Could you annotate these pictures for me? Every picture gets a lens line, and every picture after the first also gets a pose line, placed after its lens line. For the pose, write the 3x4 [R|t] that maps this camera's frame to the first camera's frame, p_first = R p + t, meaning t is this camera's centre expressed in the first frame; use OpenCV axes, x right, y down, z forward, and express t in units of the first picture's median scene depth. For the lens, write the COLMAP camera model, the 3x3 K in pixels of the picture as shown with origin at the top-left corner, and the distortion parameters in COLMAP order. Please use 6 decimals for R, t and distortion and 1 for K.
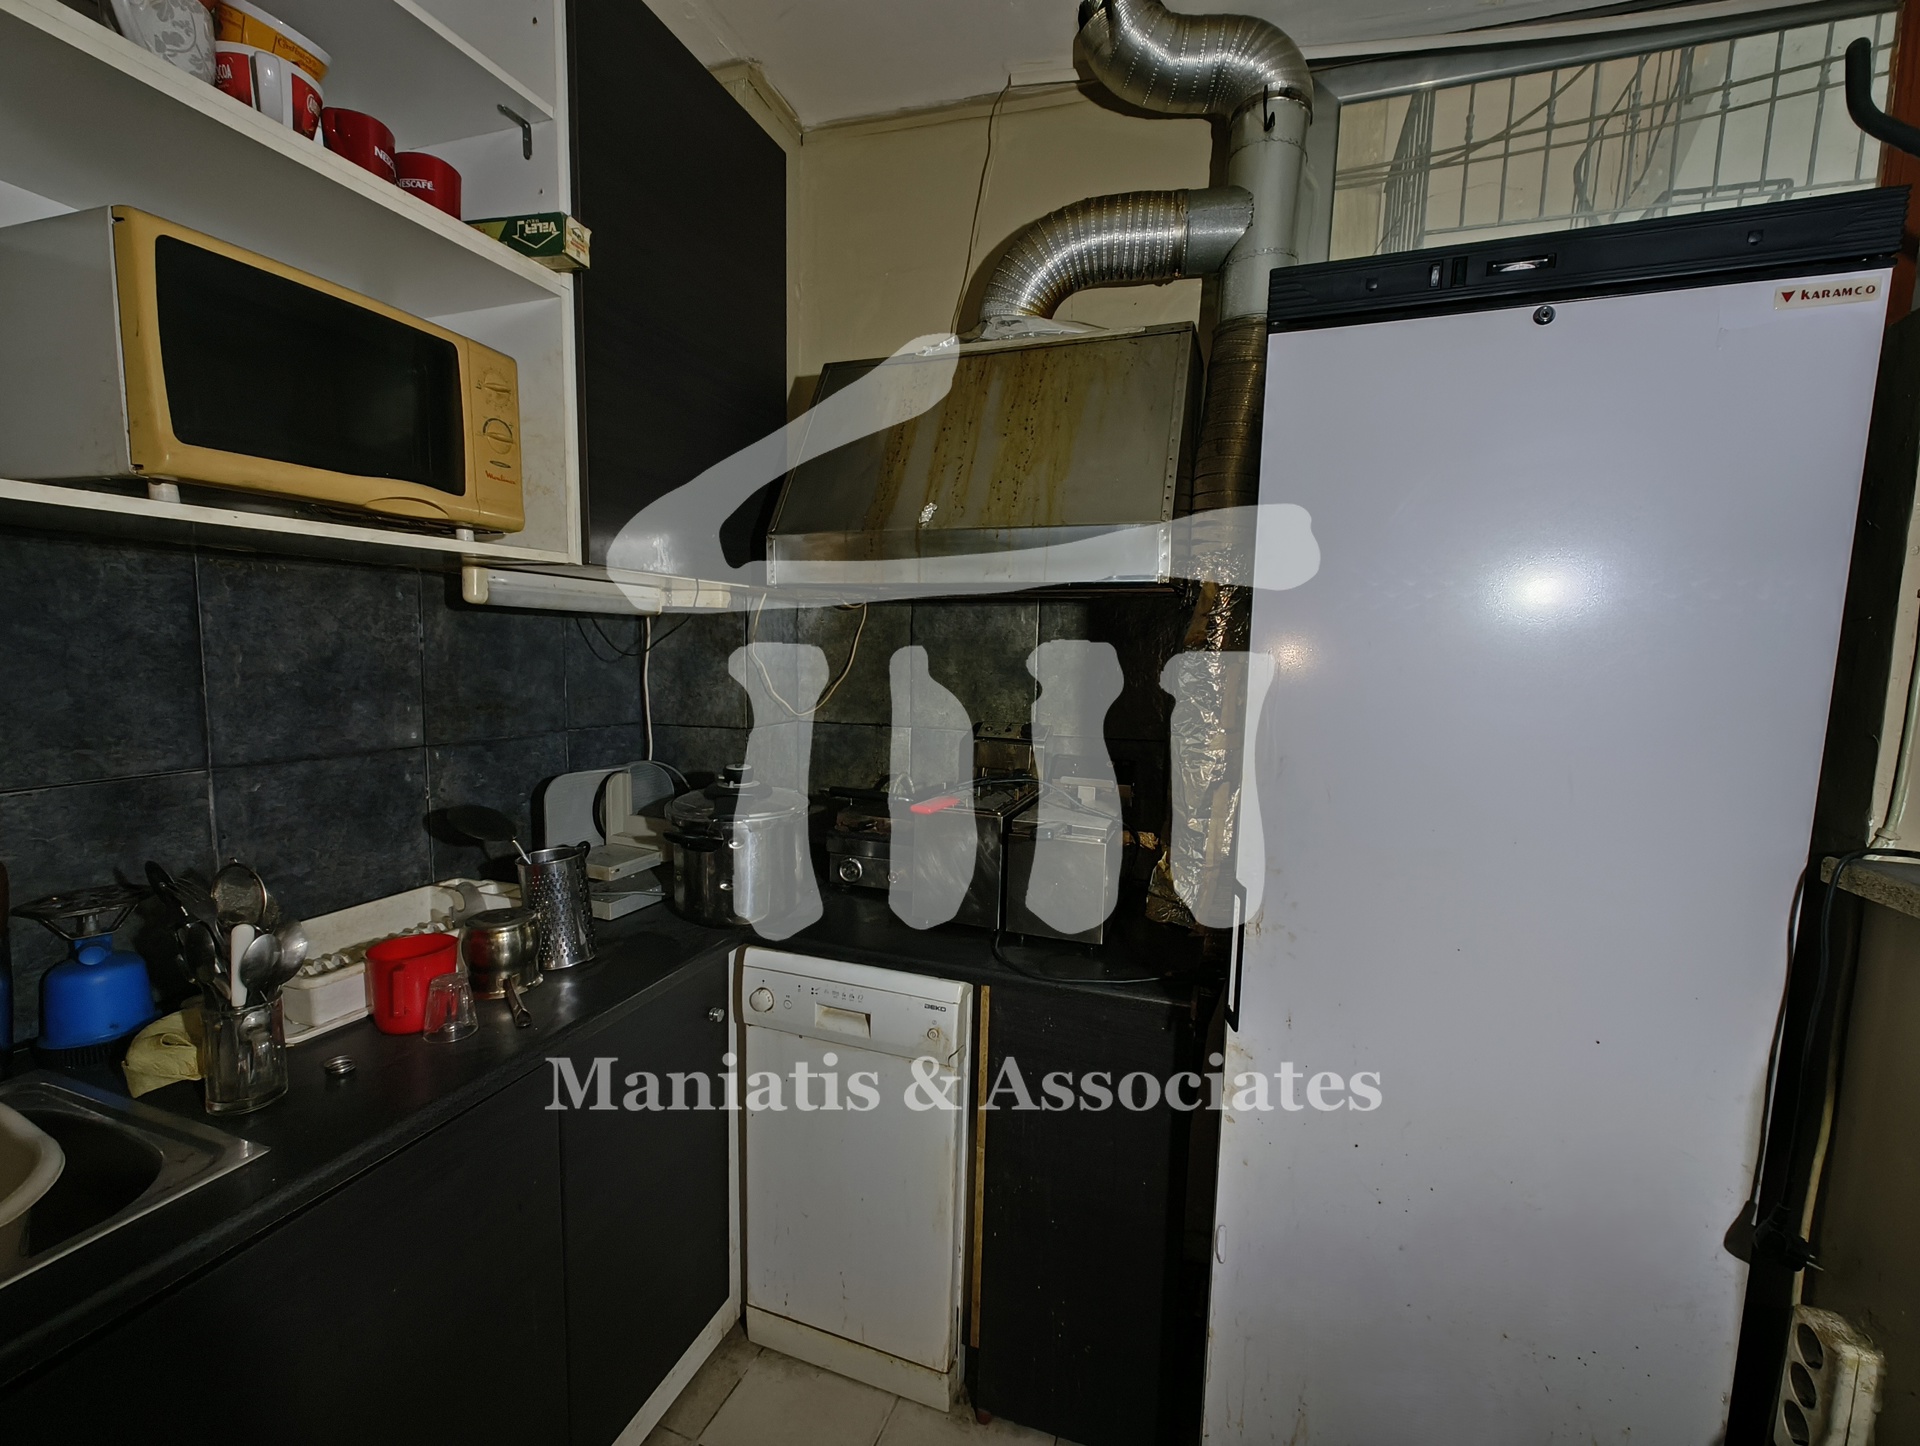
lens RADIAL K [[804.4, 0, 969.6], [0, 804.4, 731.8], [0, 0, 1]] dist [-0.000609, 0.000090]
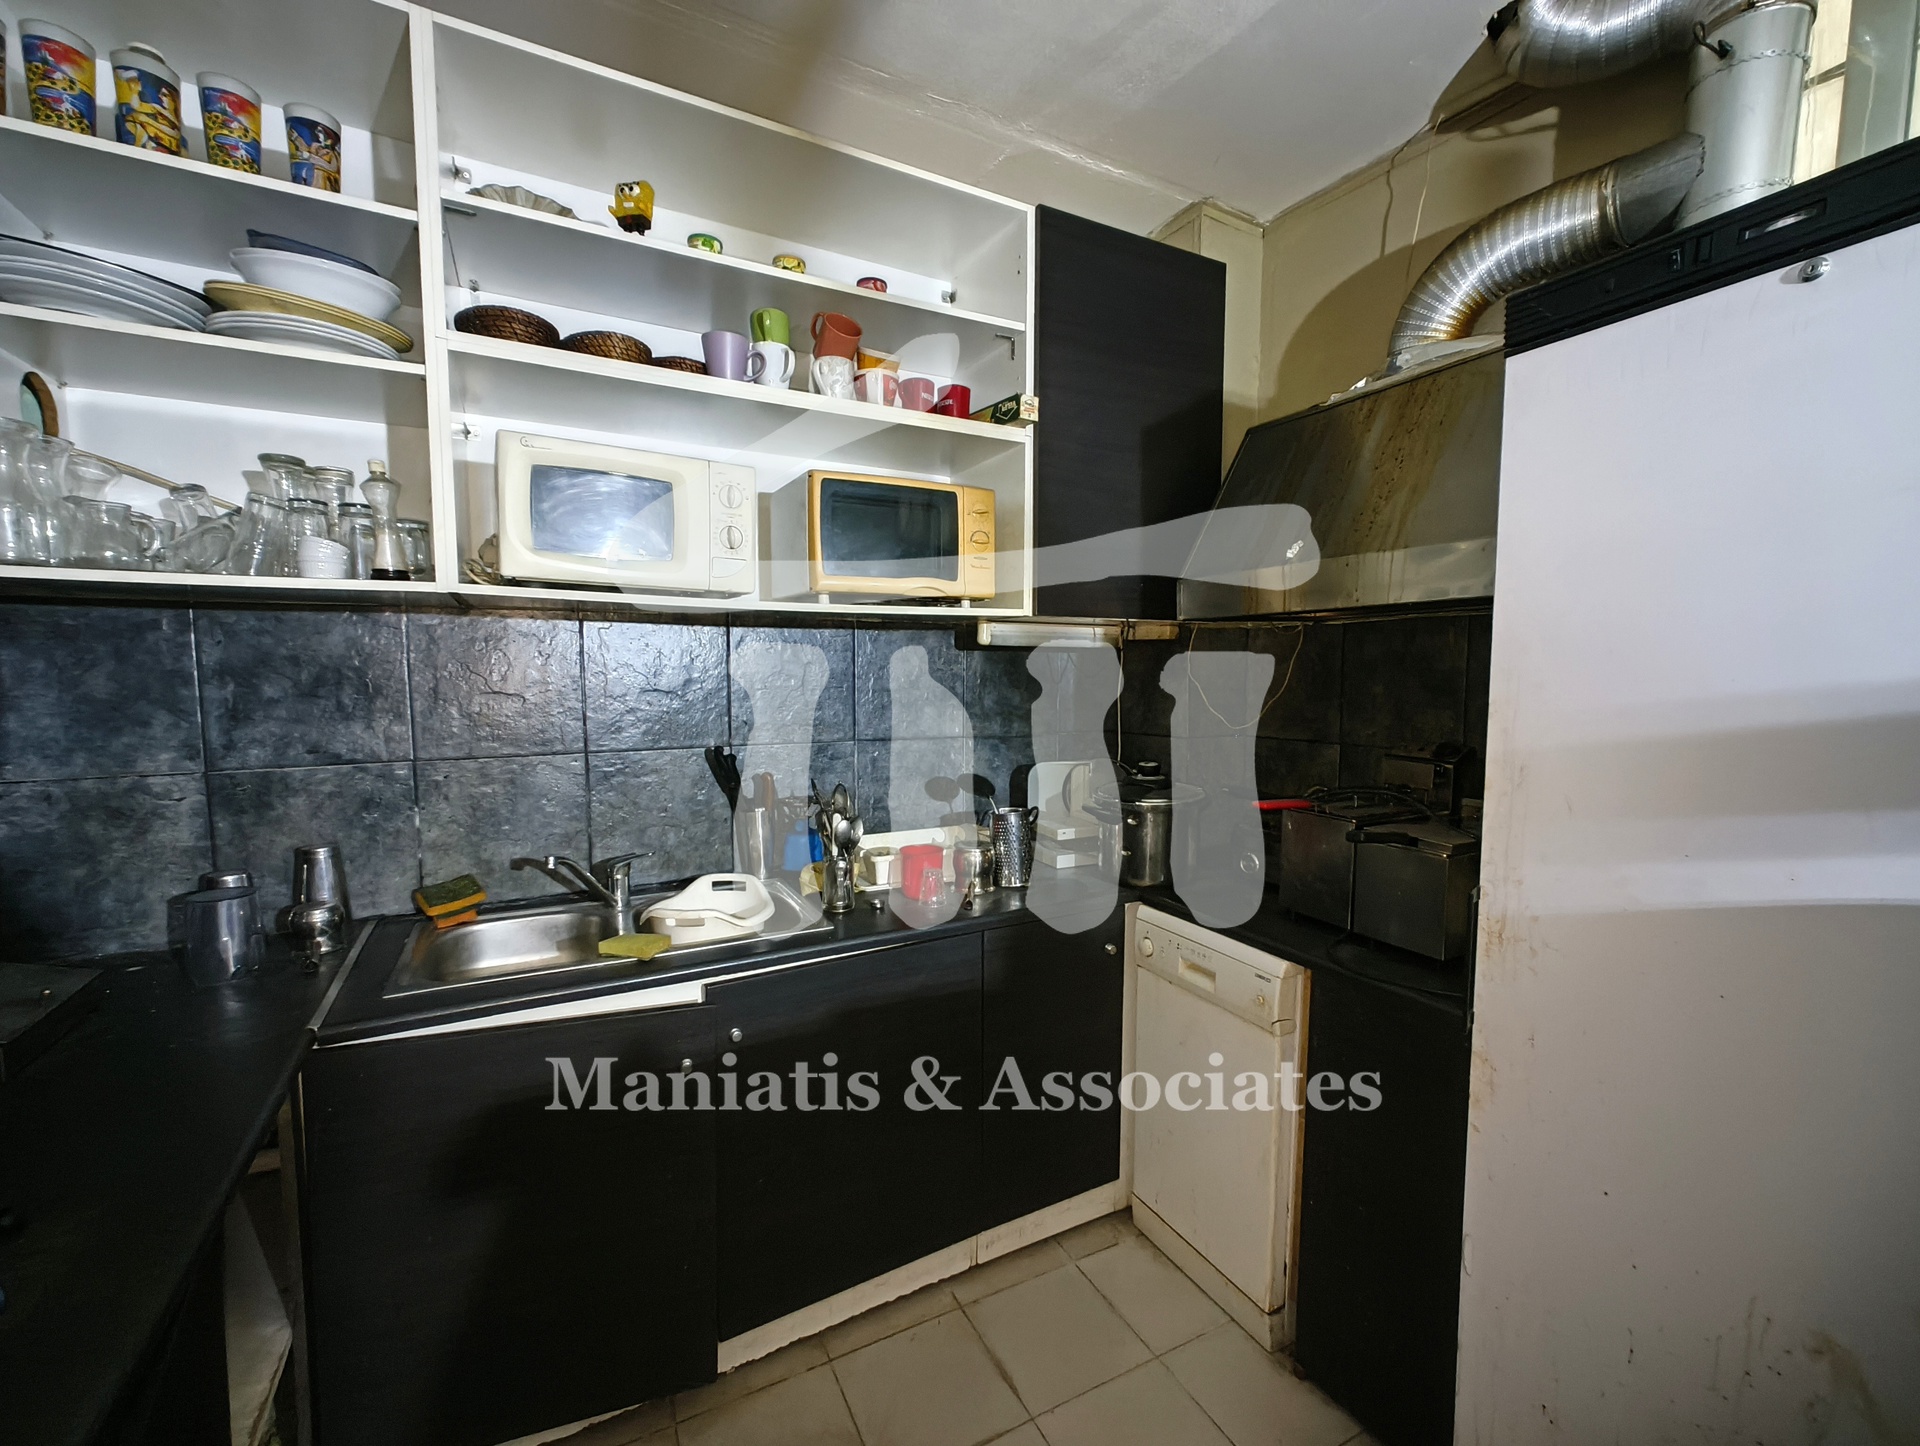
lens RADIAL K [[803.0, 0, 970.3], [0, 803.0, 732.4], [0, 0, 1]] dist [-0.001893, 0.001028]
pose [[0.736021, 0.034345, -0.676087, 0.450159], [-0.057289, 0.998290, -0.011655, 0.030297], [0.674530, 0.047311, 0.736730, -0.161403]]
